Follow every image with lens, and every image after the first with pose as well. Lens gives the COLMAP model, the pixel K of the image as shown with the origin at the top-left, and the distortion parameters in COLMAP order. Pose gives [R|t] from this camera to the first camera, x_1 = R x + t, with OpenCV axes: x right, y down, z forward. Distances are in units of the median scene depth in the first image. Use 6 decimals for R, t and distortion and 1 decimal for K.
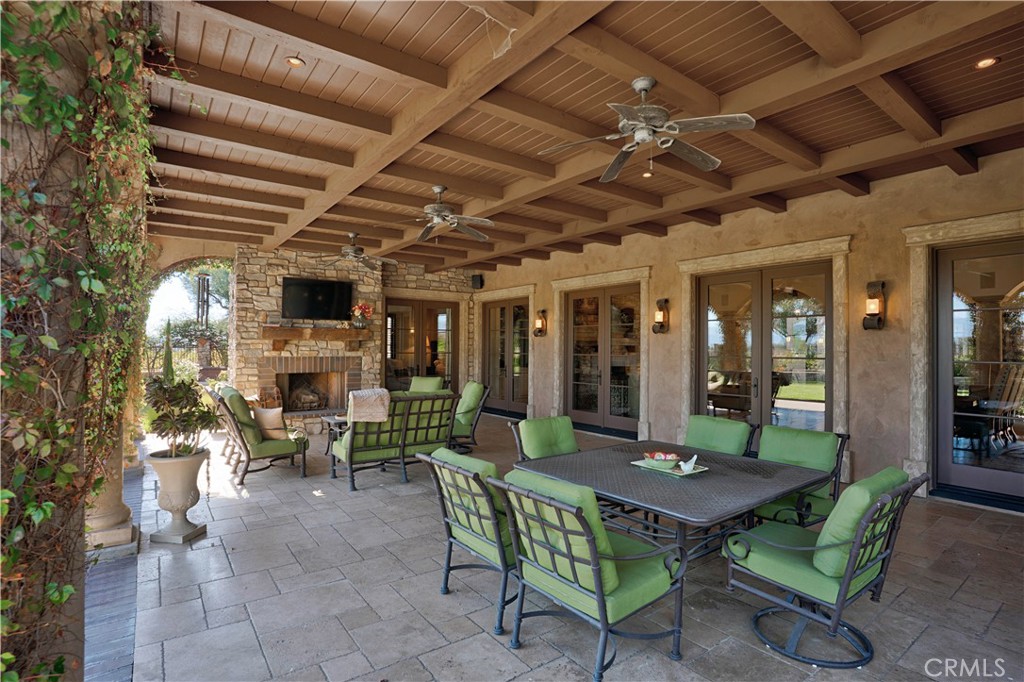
lens RADIAL K [[494.7, 0, 512.0], [0, 494.7, 341.0], [0, 0, 1]] dist [-0.057614, -0.000066]
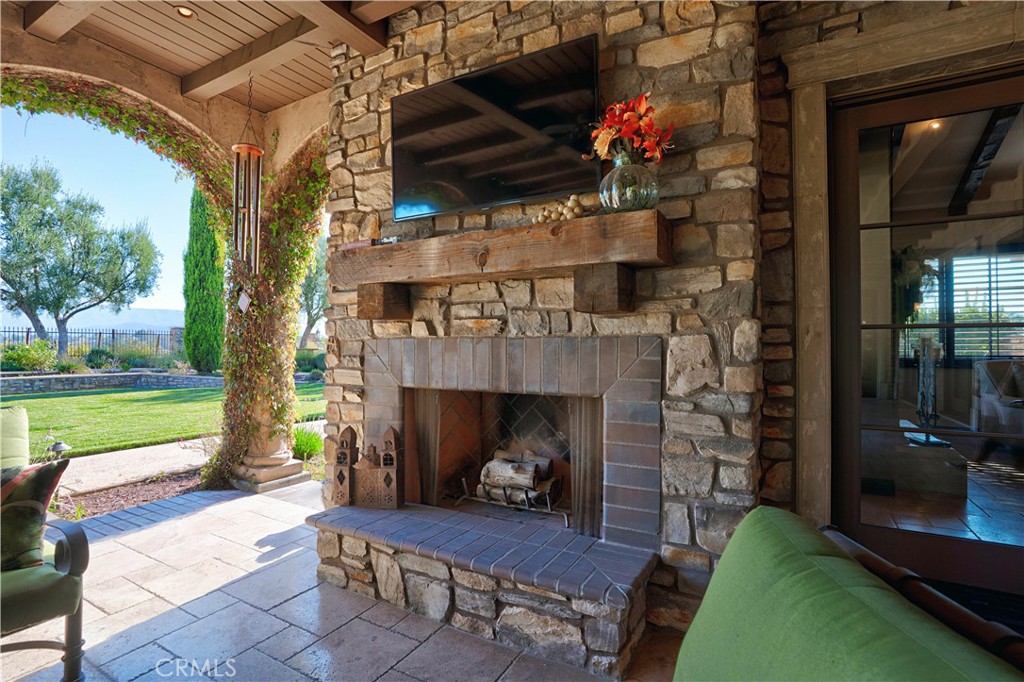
lens RADIAL K [[494.7, 0, 512.0], [0, 494.7, 341.0], [0, 0, 1]] dist [-0.057614, -0.000066]
pose [[0.406565, -0.013783, -0.913518, -0.123837], [0.018384, 0.999807, -0.006903, 0.034959], [0.913437, -0.013987, 0.406740, 0.862969]]
